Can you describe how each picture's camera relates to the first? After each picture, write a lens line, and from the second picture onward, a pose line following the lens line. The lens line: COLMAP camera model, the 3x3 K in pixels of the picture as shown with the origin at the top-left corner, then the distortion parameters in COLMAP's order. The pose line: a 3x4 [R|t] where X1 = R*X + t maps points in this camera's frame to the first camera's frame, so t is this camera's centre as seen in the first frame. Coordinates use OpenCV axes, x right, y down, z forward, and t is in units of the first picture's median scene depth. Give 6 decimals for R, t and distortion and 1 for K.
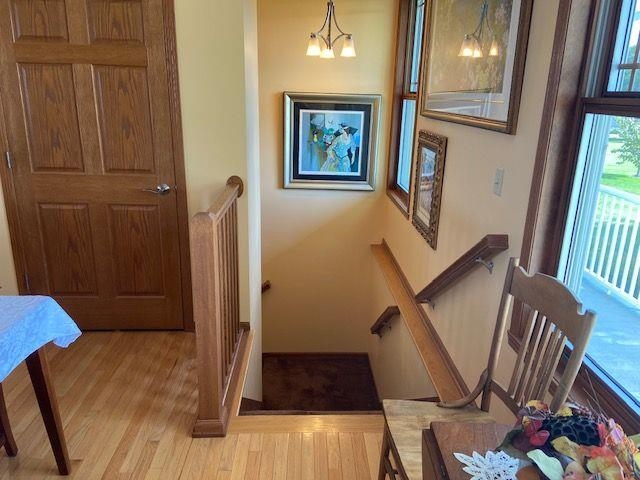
lens RADIAL K [[498.1, 0, 320.0], [0, 498.1, 240.0], [0, 0, 1]] dist [0.092273, -0.096496]
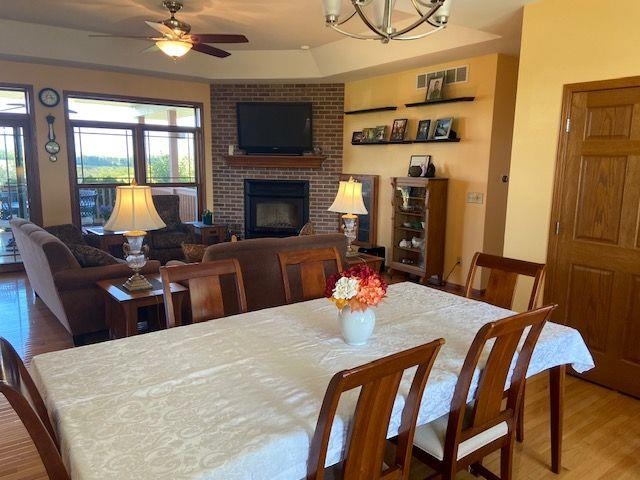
lens RADIAL K [[498.1, 0, 320.0], [0, 498.1, 240.0], [0, 0, 1]] dist [0.092273, -0.096496]
pose [[0.580883, 0.121369, -0.804888, 0.083014], [-0.228299, 0.973425, -0.017979, 0.035246], [0.781316, 0.194198, 0.593154, -0.245079]]
